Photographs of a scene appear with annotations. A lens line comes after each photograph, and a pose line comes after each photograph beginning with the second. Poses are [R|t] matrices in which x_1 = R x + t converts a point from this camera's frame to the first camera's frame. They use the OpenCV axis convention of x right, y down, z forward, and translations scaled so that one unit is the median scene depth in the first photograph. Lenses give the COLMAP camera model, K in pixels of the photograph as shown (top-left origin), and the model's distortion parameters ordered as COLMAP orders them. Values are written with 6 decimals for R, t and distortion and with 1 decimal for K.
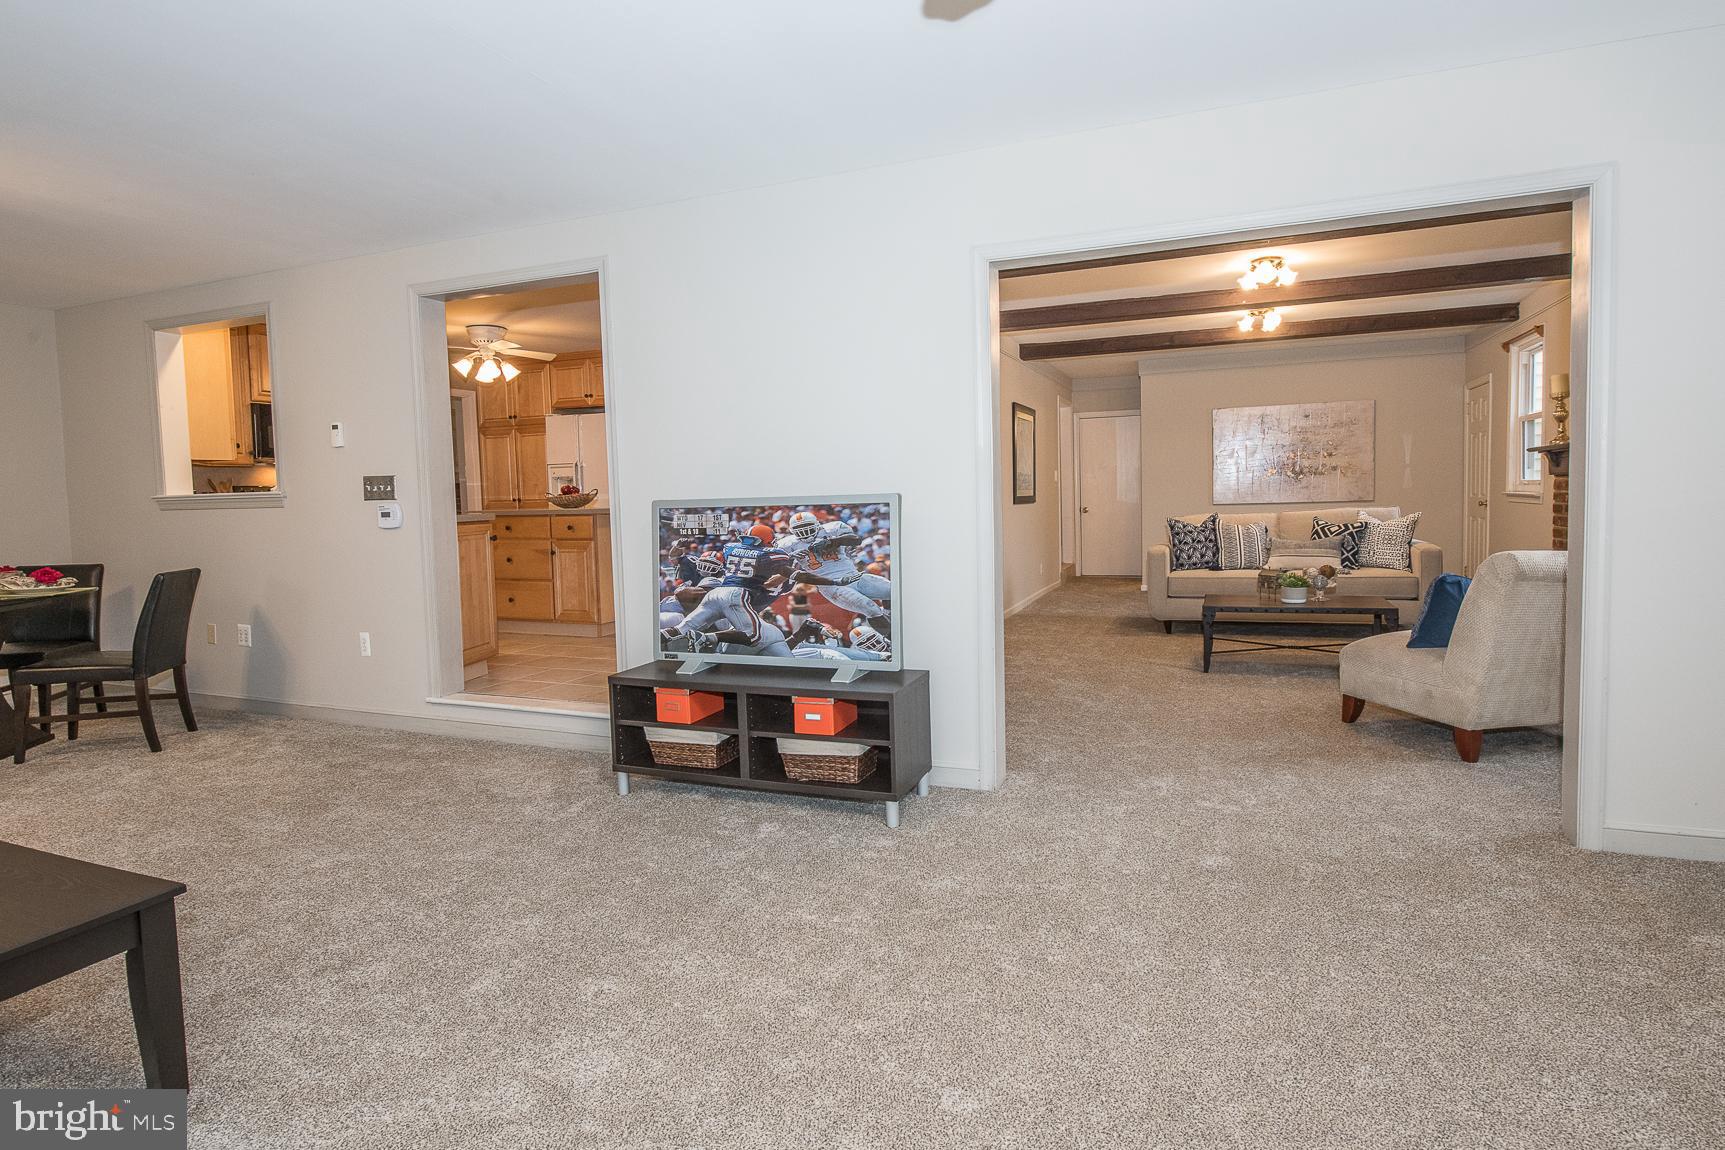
lens RADIAL K [[891.7, 0, 871.3], [0, 891.7, 545.9], [0, 0, 1]] dist [-0.007204, -0.001474]
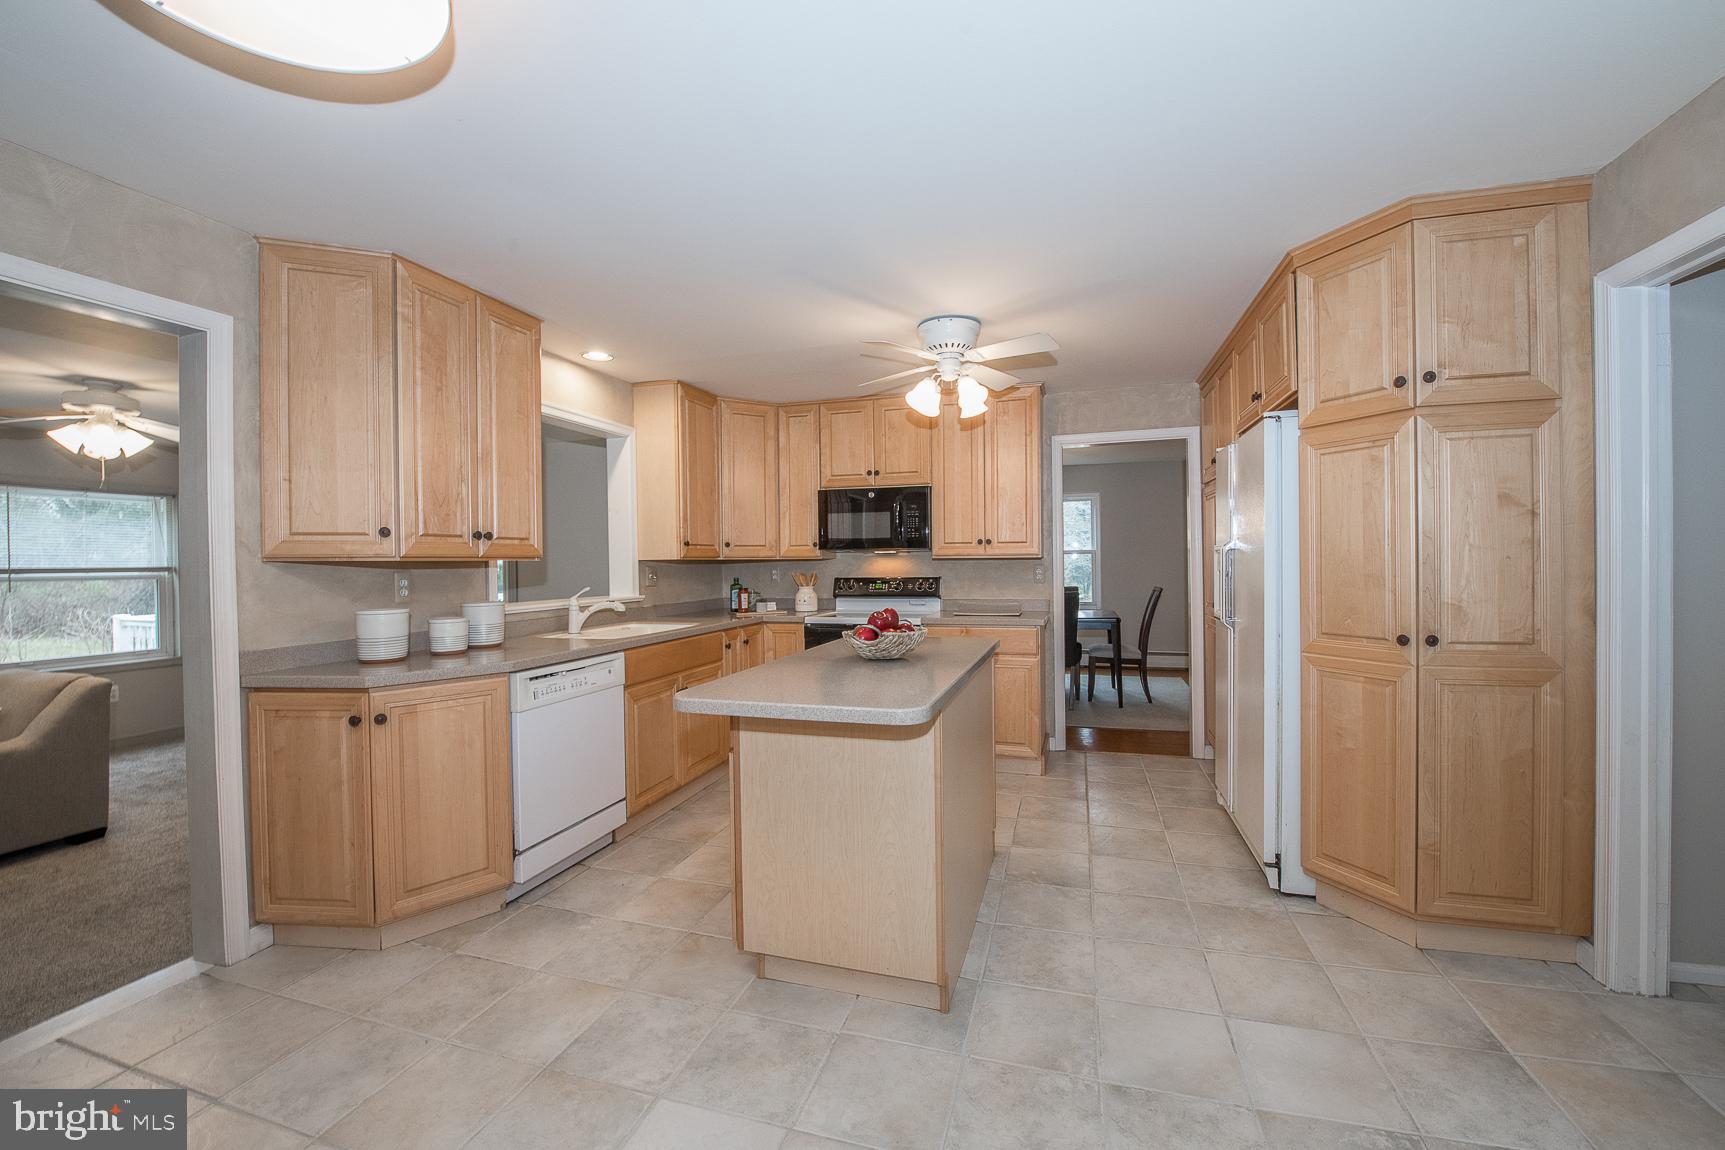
lens RADIAL K [[683.8, 0, 874.4], [0, 683.8, 573.9], [0, 0, 1]] dist [-0.020229, -0.001341]
pose [[0.094362, 0.039341, -0.994760, 0.018304], [-0.048558, 0.998211, 0.034872, -0.093121], [0.994353, 0.045013, 0.096103, 0.901137]]
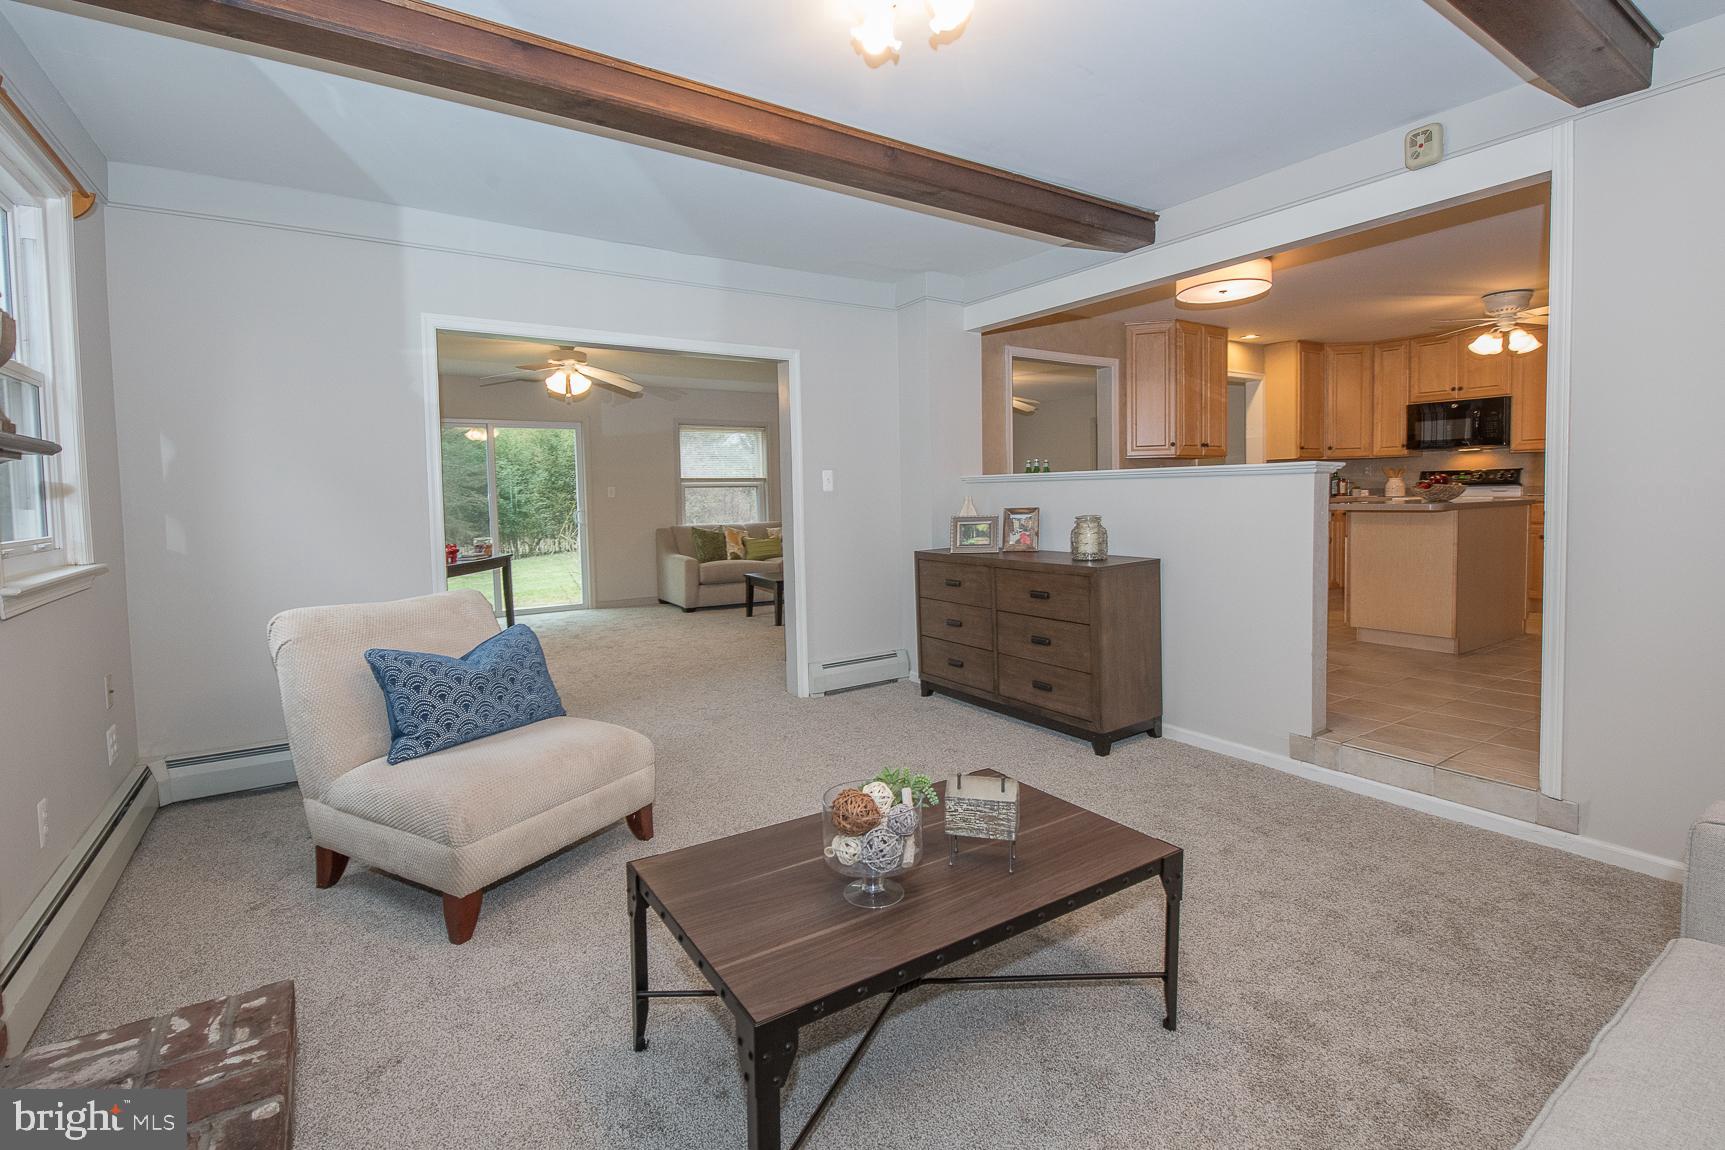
lens RADIAL K [[798.9, 0, 876.7], [0, 798.9, 533.3], [0, 0, 1]] dist [-0.011578, -0.001208]
pose [[-0.562854, 0.075427, -0.823108, 0.584021], [-0.016853, 0.994573, 0.102664, -0.077297], [0.826384, 0.071656, -0.558529, 0.925140]]
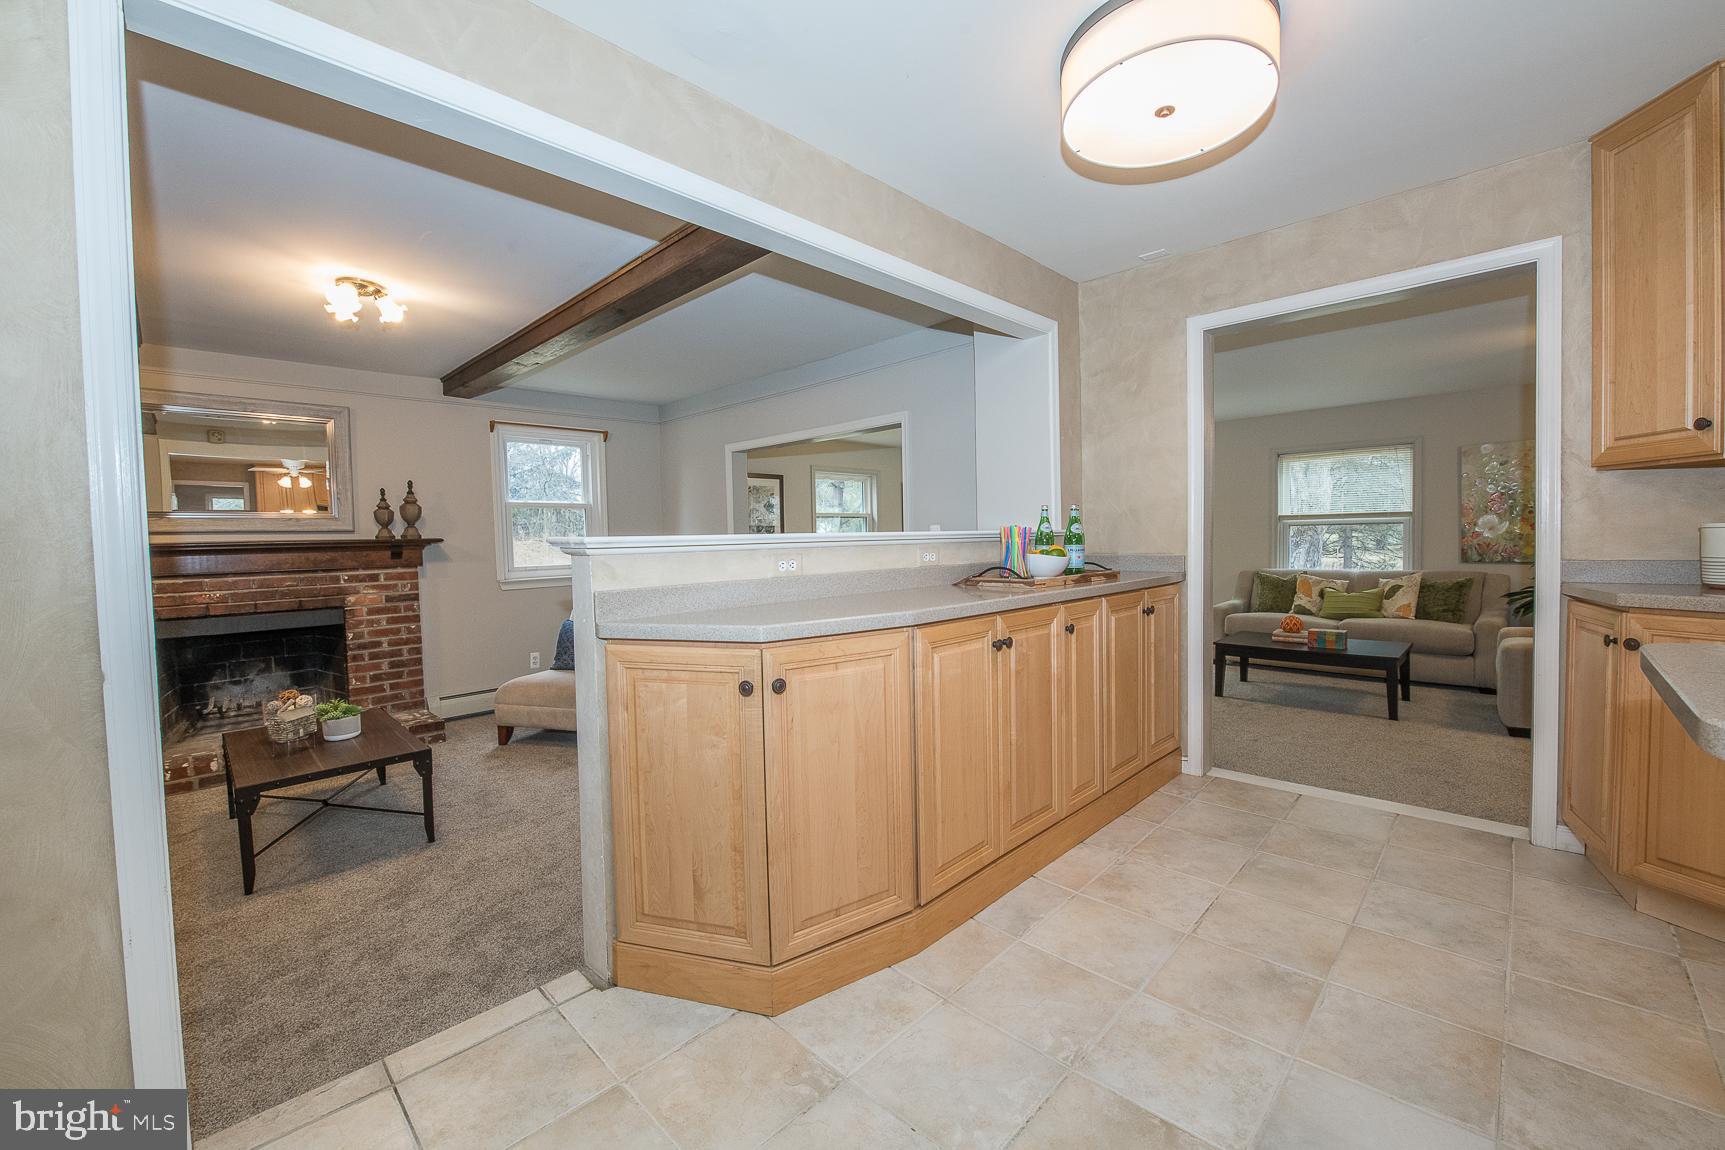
lens RADIAL K [[683.8, 0, 869.8], [0, 683.8, 568.5], [0, 0, 1]] dist [-0.020229, -0.001341]
pose [[-0.925139, 0.029877, 0.378451, -0.133614], [0.067428, 0.993979, 0.086362, -0.077555], [-0.373592, 0.105415, -0.921584, 1.067666]]
